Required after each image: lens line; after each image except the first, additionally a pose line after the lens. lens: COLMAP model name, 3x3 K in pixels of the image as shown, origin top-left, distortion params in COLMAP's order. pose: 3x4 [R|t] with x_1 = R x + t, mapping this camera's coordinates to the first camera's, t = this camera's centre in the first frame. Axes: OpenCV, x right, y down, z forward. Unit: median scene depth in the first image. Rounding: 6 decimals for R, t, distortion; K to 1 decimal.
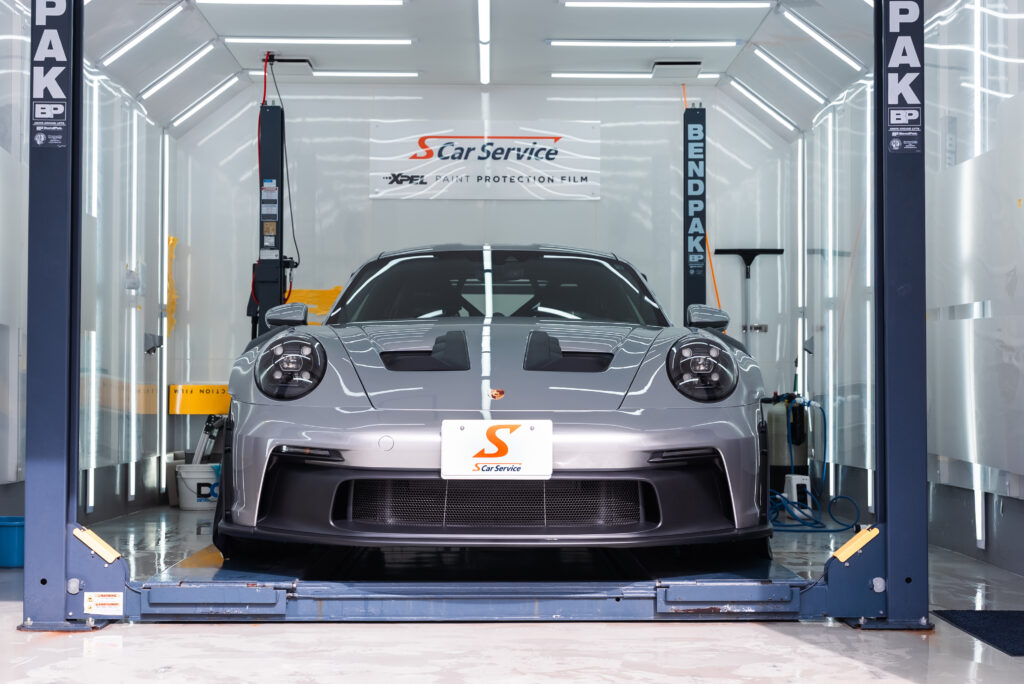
lens RADIAL K [[1507.9, 0, 510.8], [0, 1507.9, 346.6], [0, 0, 1]] dist [0.028509, 0.000000]
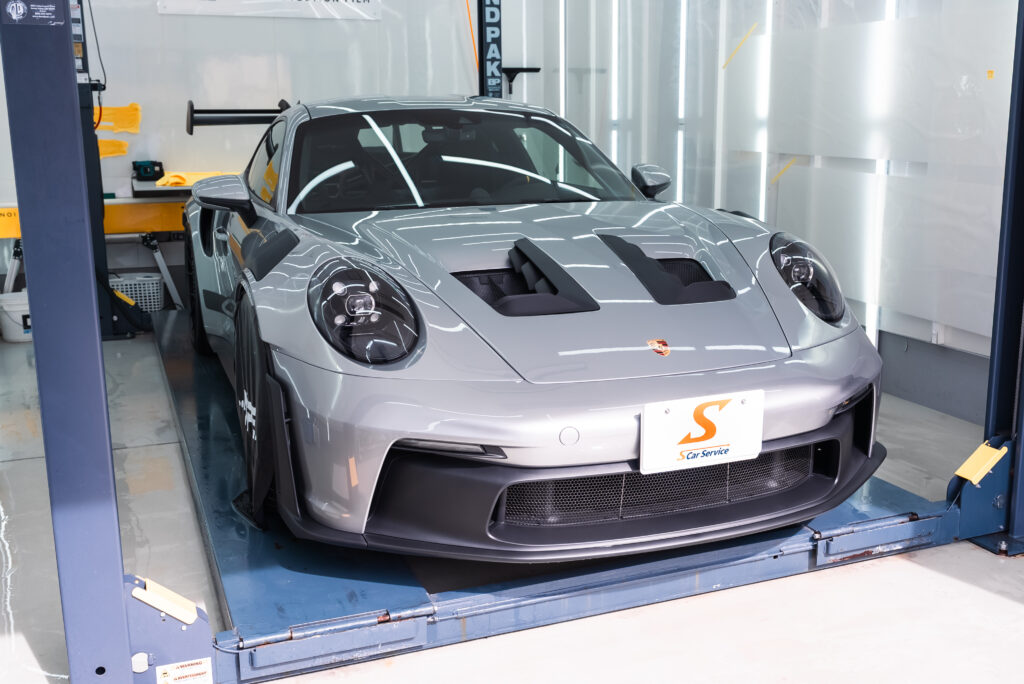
lens RADIAL K [[1036.0, 0, 513.5], [0, 1036.0, 334.1], [0, 0, 1]] dist [0.010477, 0.000000]
pose [[0.936011, -0.084481, 0.341682, -0.277163], [0.003977, 0.973243, 0.229742, -0.105456], [-0.351949, -0.213682, 0.911302, 0.519880]]
